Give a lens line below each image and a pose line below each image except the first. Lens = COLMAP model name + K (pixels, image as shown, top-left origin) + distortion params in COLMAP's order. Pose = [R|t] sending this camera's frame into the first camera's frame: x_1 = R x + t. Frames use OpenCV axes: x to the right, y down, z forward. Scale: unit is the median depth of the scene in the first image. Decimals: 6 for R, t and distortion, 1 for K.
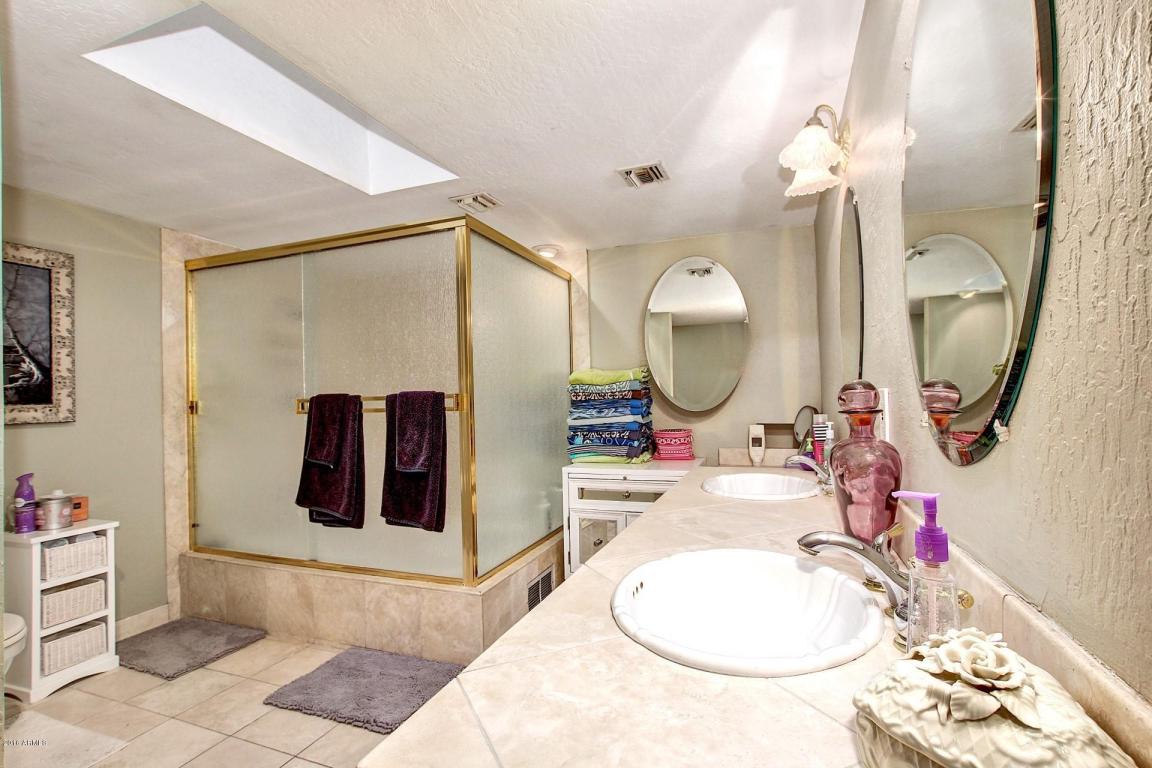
lens RADIAL K [[533.6, 0, 567.1], [0, 533.6, 391.1], [0, 0, 1]] dist [-0.020654, 0.001602]
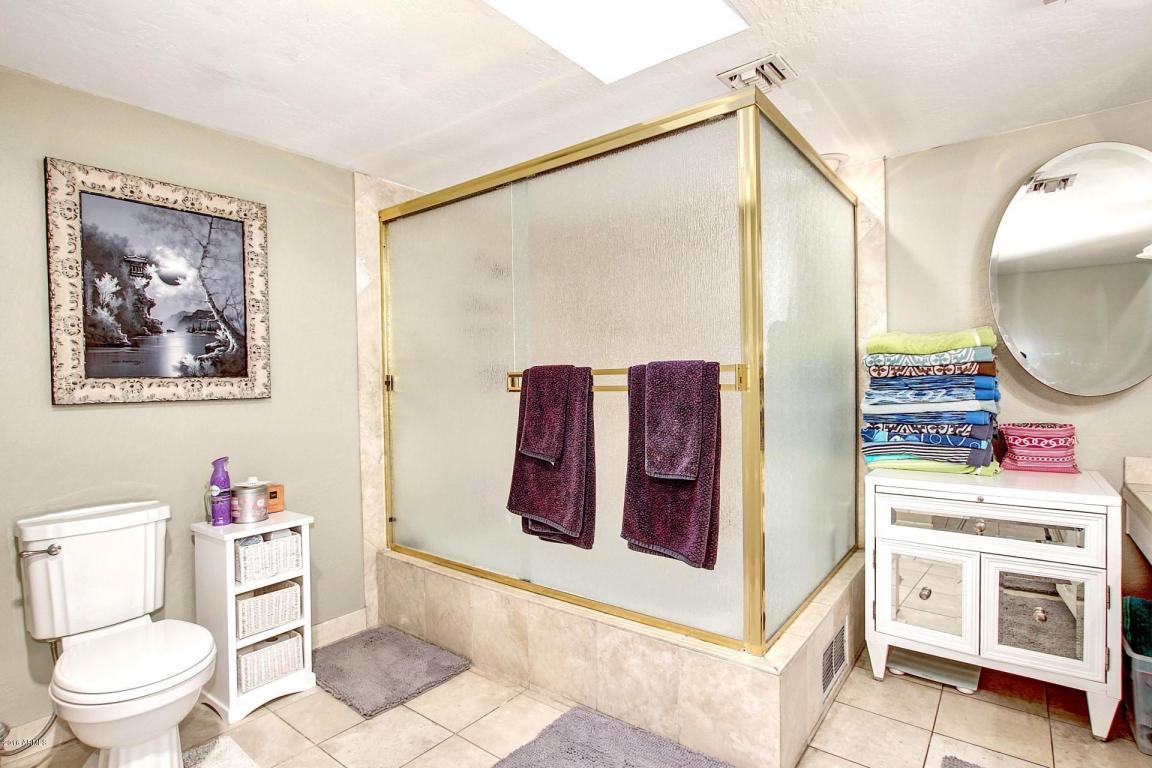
lens RADIAL K [[579.0, 0, 575.3], [0, 579.0, 390.2], [0, 0, 1]] dist [-0.013862, 0.003634]
pose [[0.955647, 0.012351, -0.294256, -0.174992], [-0.001423, 0.999302, 0.037321, 0.009280], [0.294512, -0.035247, 0.954998, 0.236346]]
